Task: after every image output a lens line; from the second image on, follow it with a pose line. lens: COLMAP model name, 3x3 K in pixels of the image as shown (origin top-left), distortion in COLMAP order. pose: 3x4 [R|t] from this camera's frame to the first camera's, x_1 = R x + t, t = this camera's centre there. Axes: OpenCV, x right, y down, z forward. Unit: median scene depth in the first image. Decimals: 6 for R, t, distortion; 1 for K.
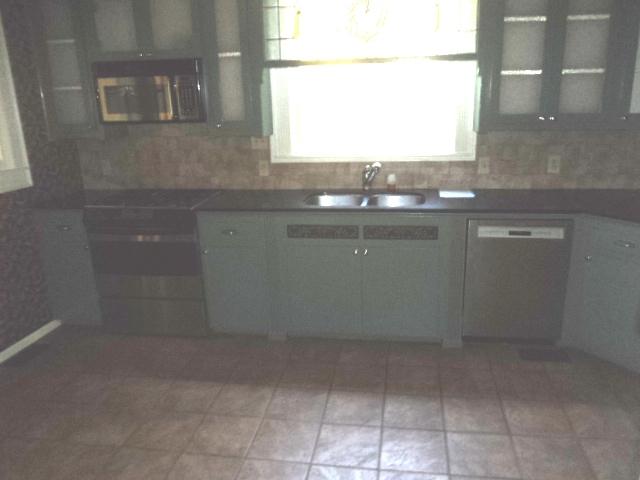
lens RADIAL K [[528.2, 0, 337.2], [0, 528.2, 240.6], [0, 0, 1]] dist [0.002457, 0.002931]
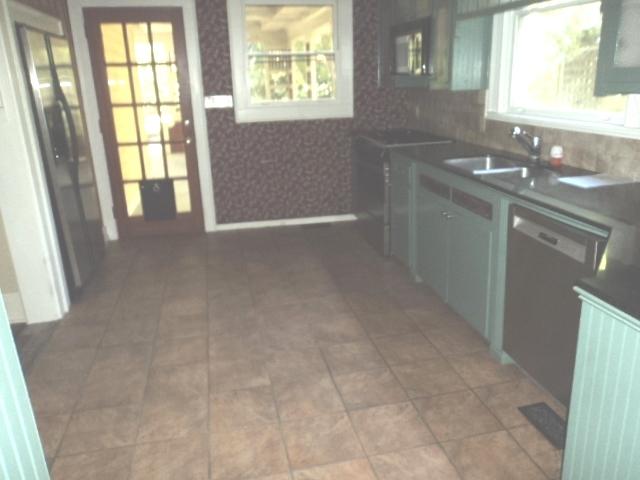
lens RADIAL K [[528.2, 0, 337.2], [0, 528.2, 240.6], [0, 0, 1]] dist [0.002457, 0.002931]
pose [[0.365096, 0.294475, -0.883170, 0.809059], [-0.241065, 0.946204, 0.215837, -0.089361], [0.899217, 0.134100, 0.416443, 0.421641]]
